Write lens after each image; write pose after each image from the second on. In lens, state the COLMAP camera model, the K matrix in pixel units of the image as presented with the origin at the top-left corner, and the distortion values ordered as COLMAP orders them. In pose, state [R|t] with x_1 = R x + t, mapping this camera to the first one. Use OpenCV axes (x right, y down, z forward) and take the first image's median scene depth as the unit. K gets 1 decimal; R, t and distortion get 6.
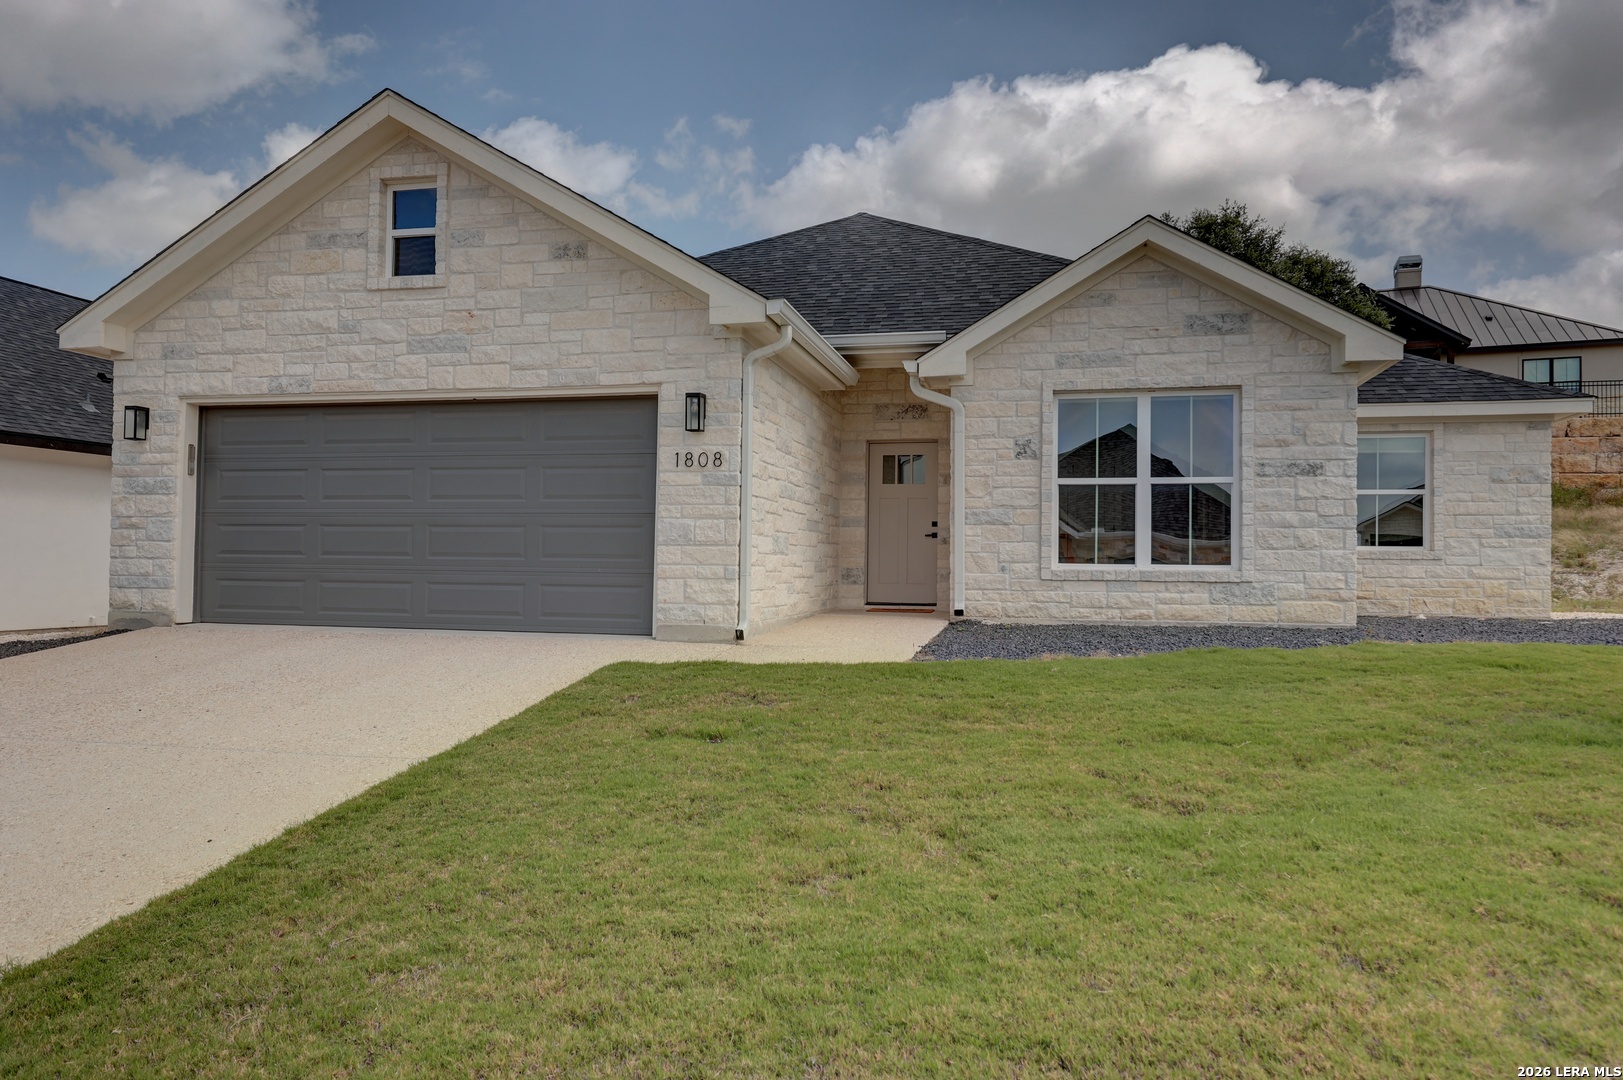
lens RADIAL K [[1077.7, 0, 810.8], [0, 1077.7, 542.3], [0, 0, 1]] dist [0.012741, 0.006051]
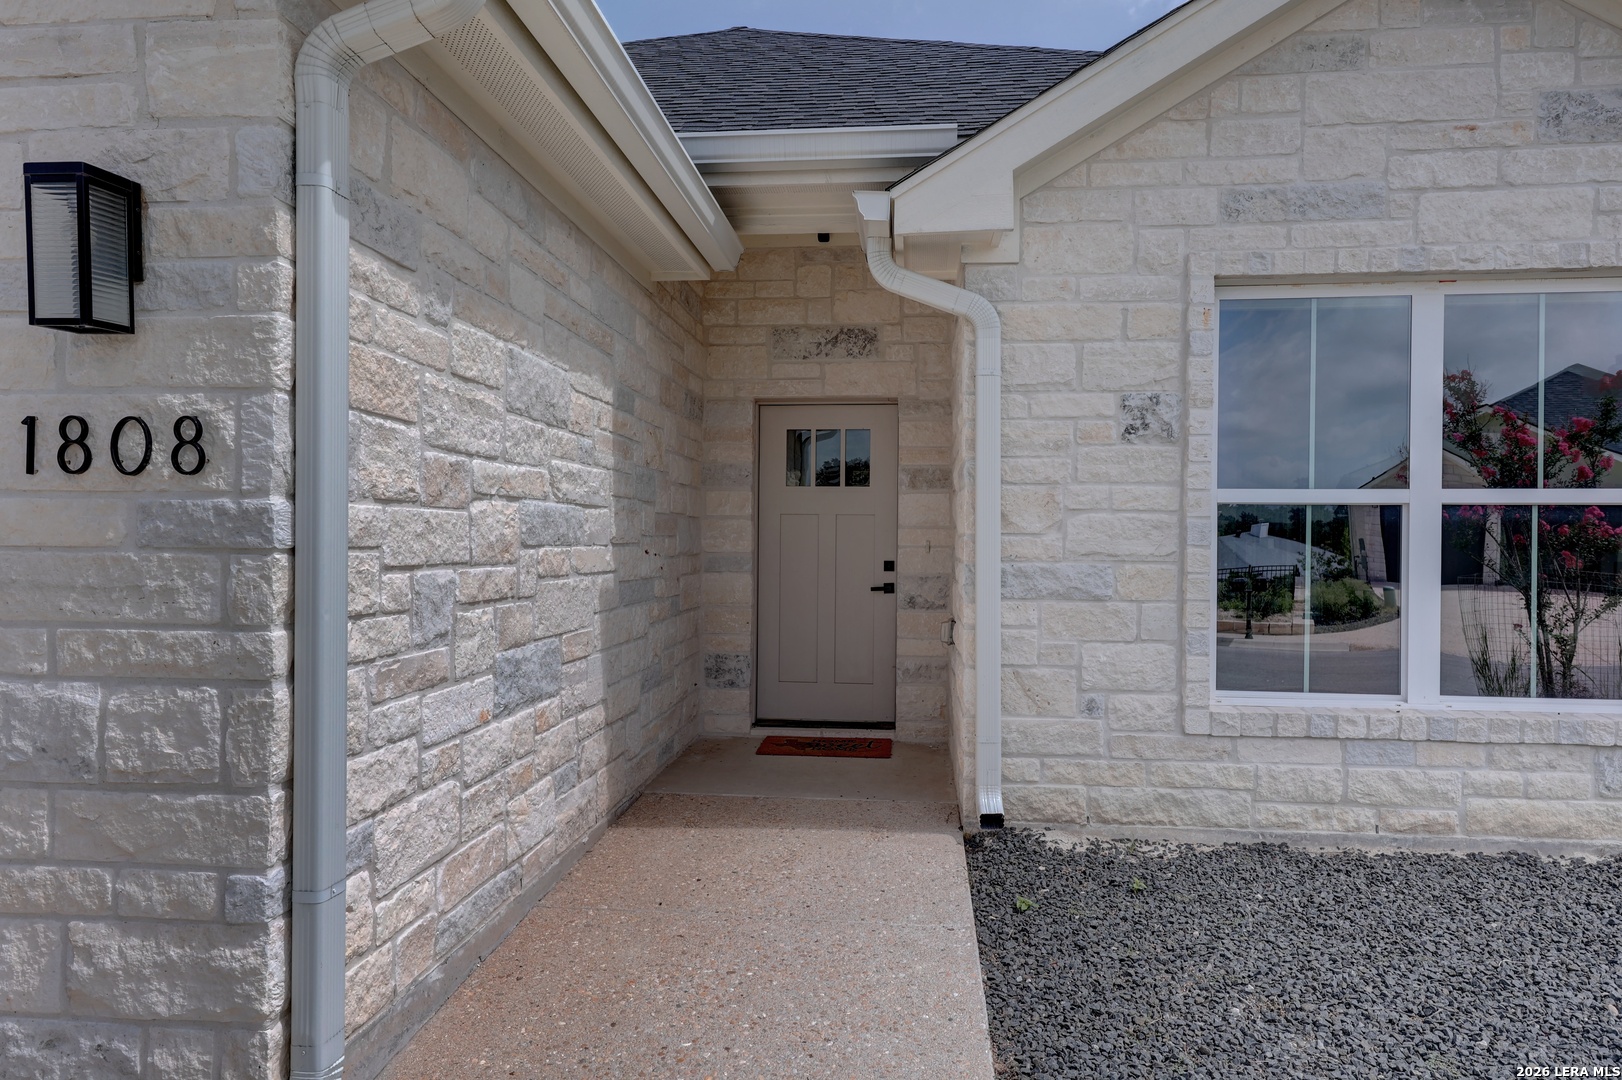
lens RADIAL K [[1077.0, 0, 809.4], [0, 1077.0, 544.7], [0, 0, 1]] dist [0.012741, 0.006051]
pose [[0.992993, -0.004785, 0.118078, 0.021457], [0.001425, 0.999592, 0.028521, -0.050178], [-0.118167, -0.028153, 0.992595, 0.604154]]
